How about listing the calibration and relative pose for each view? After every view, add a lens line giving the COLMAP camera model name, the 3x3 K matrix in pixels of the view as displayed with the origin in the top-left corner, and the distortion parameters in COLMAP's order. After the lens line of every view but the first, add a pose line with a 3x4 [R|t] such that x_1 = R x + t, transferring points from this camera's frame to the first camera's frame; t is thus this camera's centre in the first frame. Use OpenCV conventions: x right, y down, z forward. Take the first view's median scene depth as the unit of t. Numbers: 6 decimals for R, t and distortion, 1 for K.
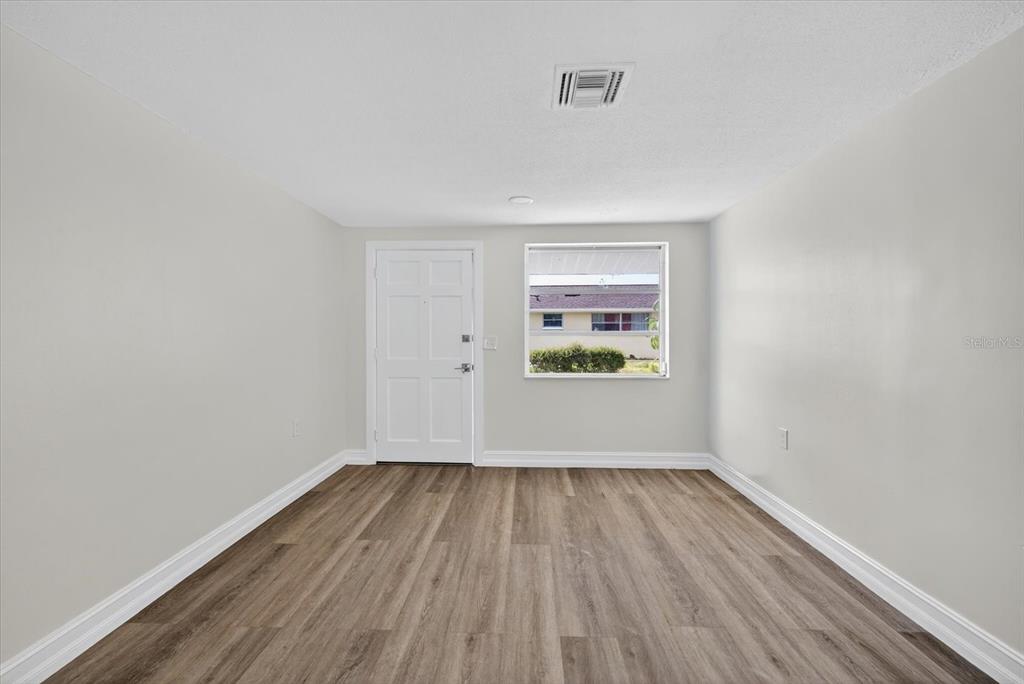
lens RADIAL K [[428.1, 0, 516.1], [0, 428.1, 340.6], [0, 0, 1]] dist [0.013620, -0.000619]
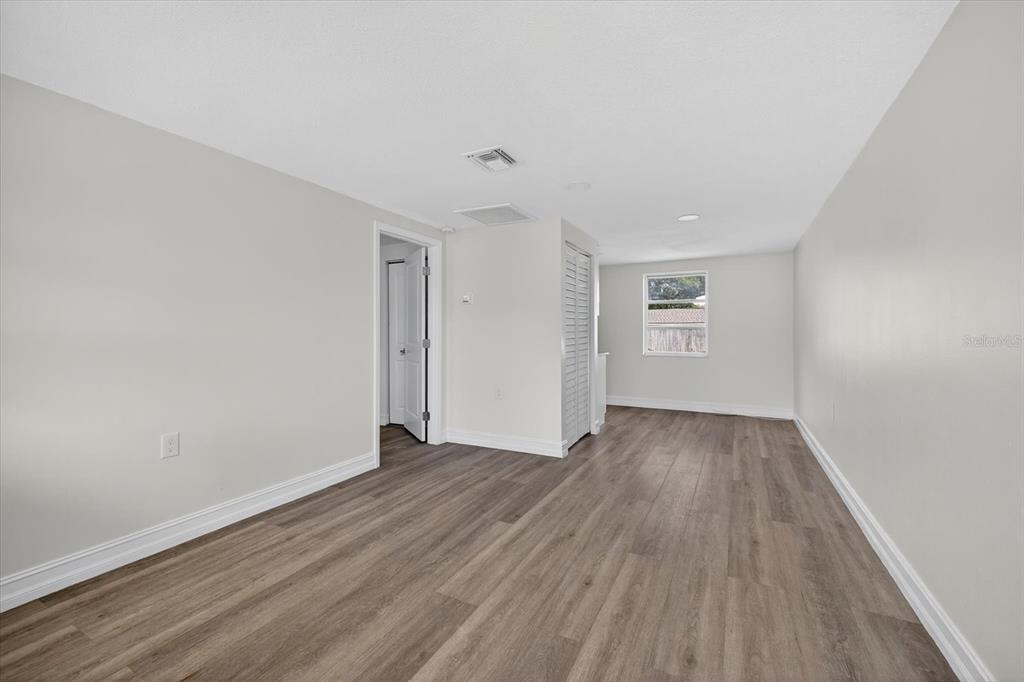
lens RADIAL K [[428.1, 0, 505.2], [0, 428.1, 330.4], [0, 0, 1]] dist [0.013620, -0.000619]
pose [[-0.891300, 0.002861, 0.453406, -0.357795], [0.007832, 0.999928, 0.009087, 0.000935], [-0.453347, 0.011650, -0.891258, 1.514369]]
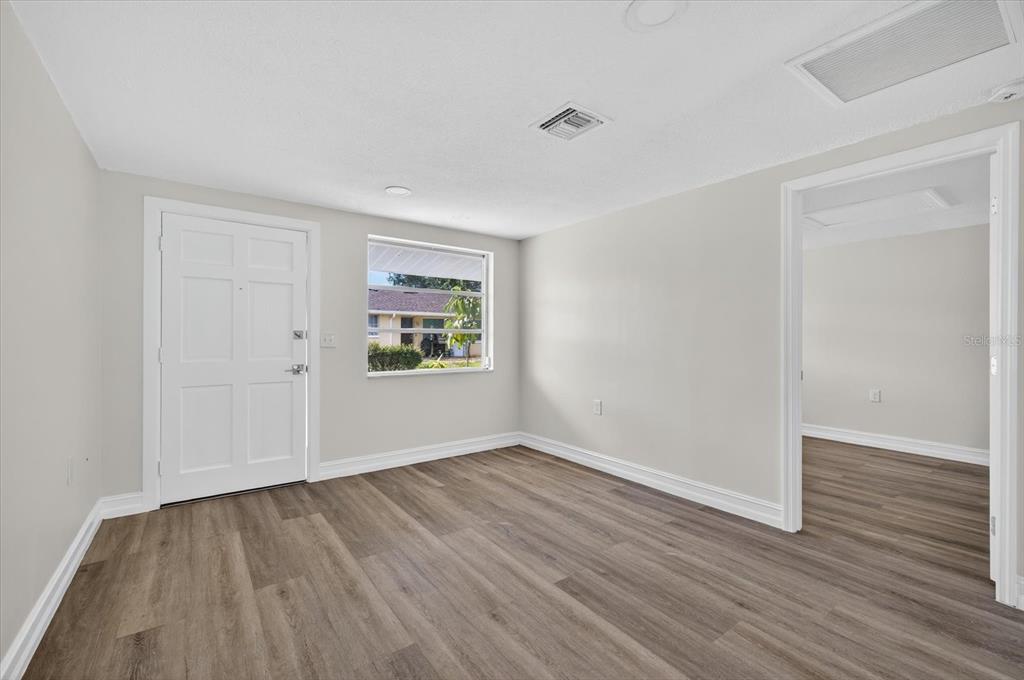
lens RADIAL K [[428.1, 0, 510.9], [0, 428.1, 342.7], [0, 0, 1]] dist [0.013620, -0.000619]
pose [[0.787500, -0.004297, 0.616300, -0.459016], [0.006053, 0.999981, -0.000761, 0.020373], [-0.616285, 0.004330, 0.787511, 0.095717]]
